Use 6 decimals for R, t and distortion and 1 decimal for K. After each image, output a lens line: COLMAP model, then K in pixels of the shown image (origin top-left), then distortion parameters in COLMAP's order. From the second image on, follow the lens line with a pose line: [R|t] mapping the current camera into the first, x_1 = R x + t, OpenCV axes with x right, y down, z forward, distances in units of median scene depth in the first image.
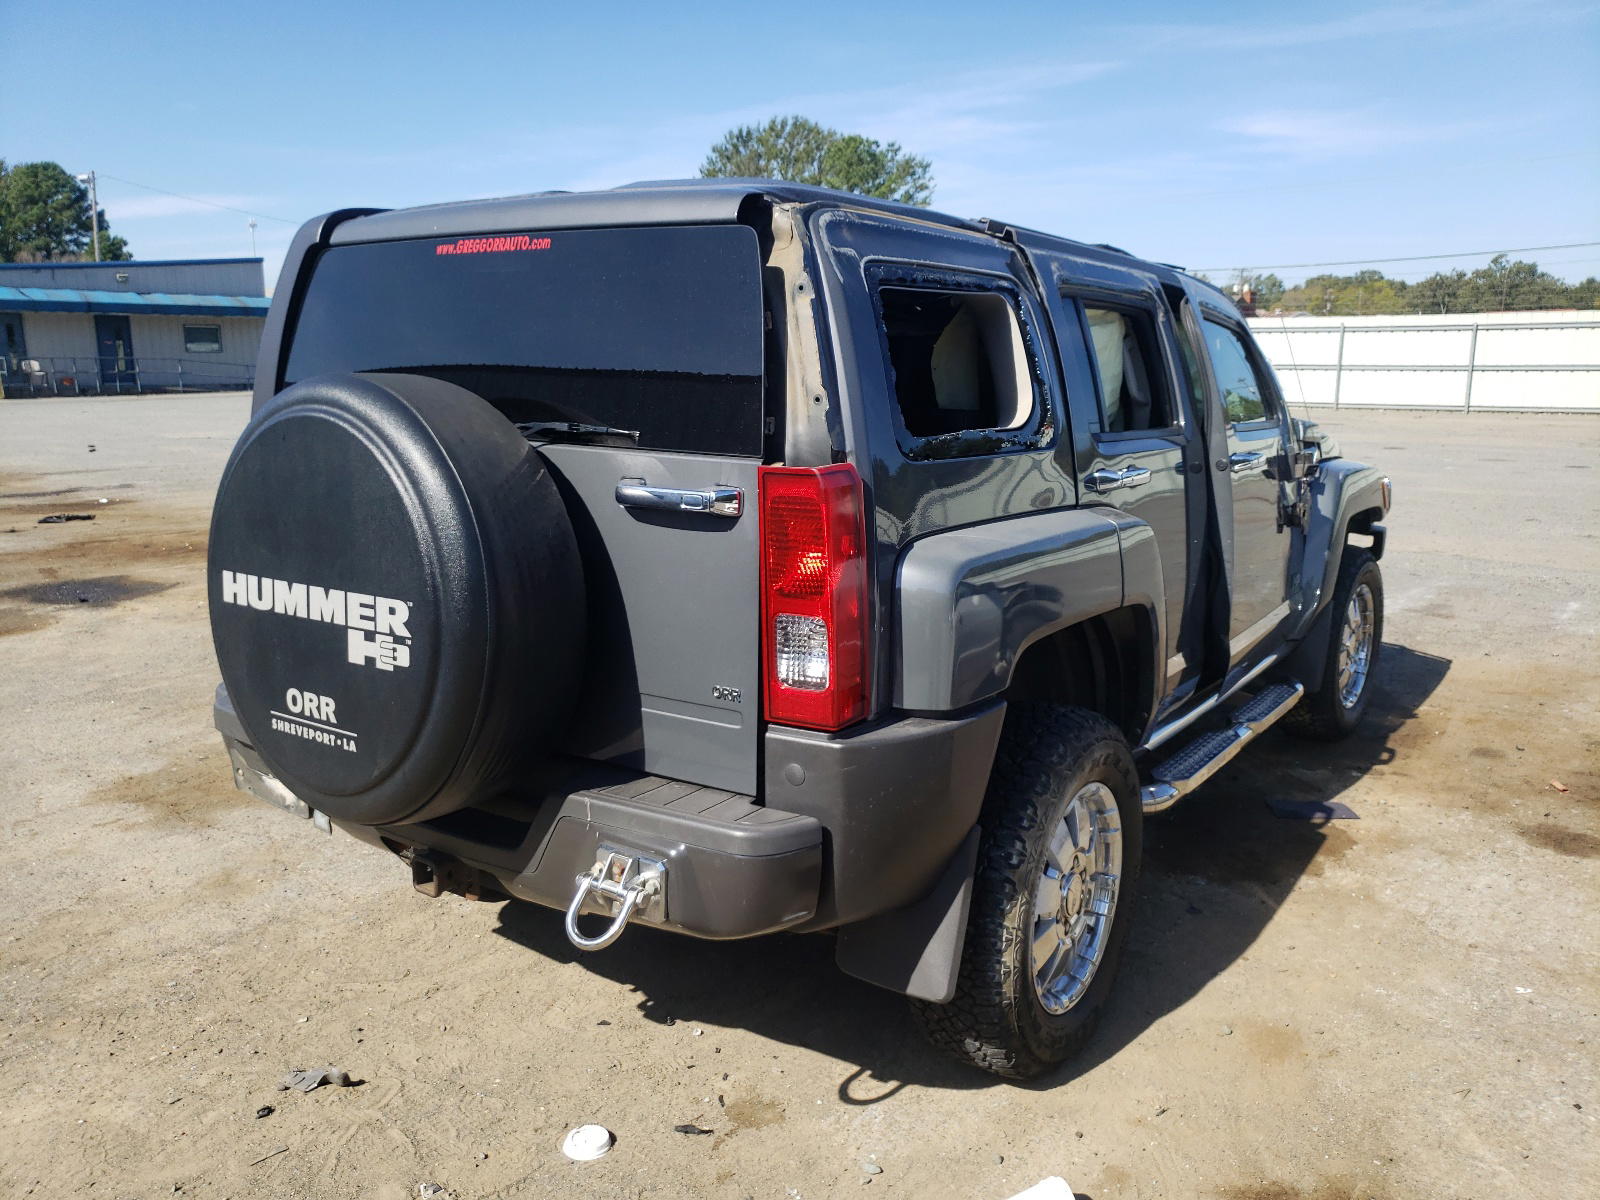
lens RADIAL K [[1226.6, 0, 800.0], [0, 1226.6, 600.0], [0, 0, 1]] dist [-0.000001, -0.002999]
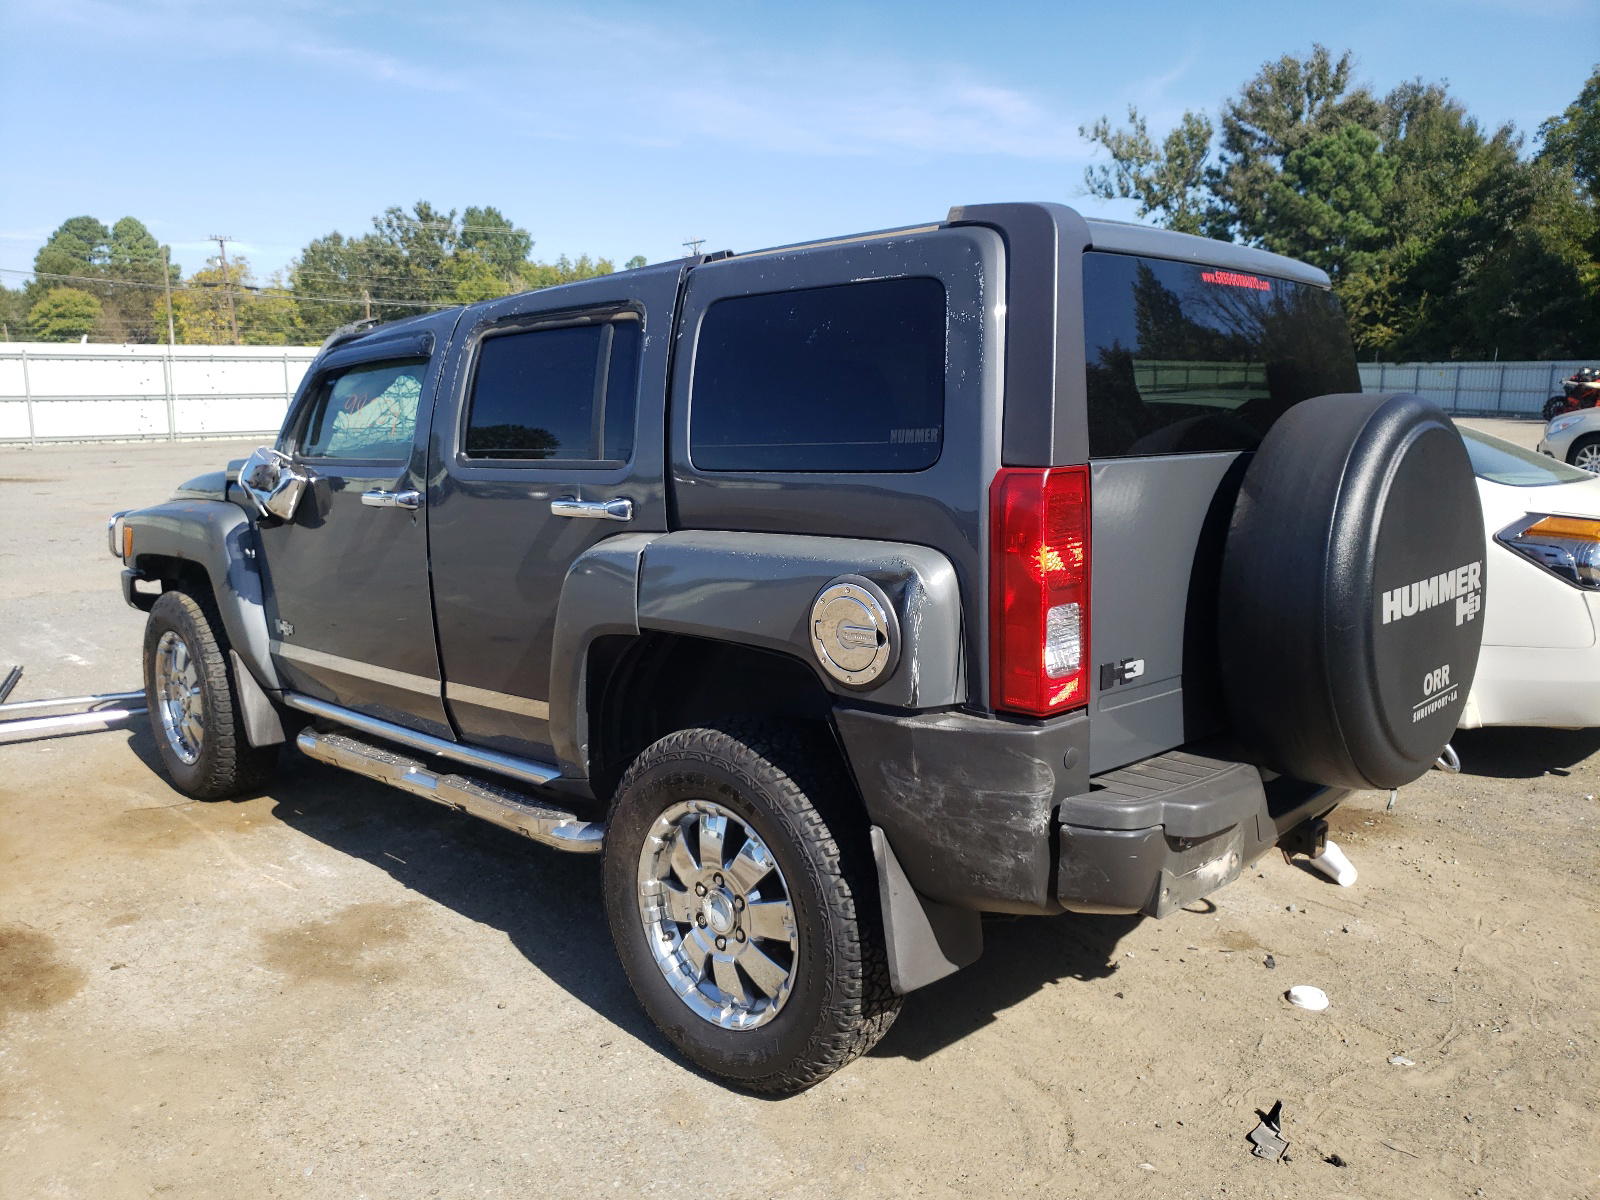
lens RADIAL K [[1226.6, 0, 800.0], [0, 1226.6, 600.0], [0, 0, 1]] dist [-0.000001, -0.002999]
pose [[0.165918, -0.168965, 0.971556, -0.653412], [0.193497, 0.971638, 0.135935, -0.106255], [-0.966970, 0.165439, 0.193906, 0.547858]]
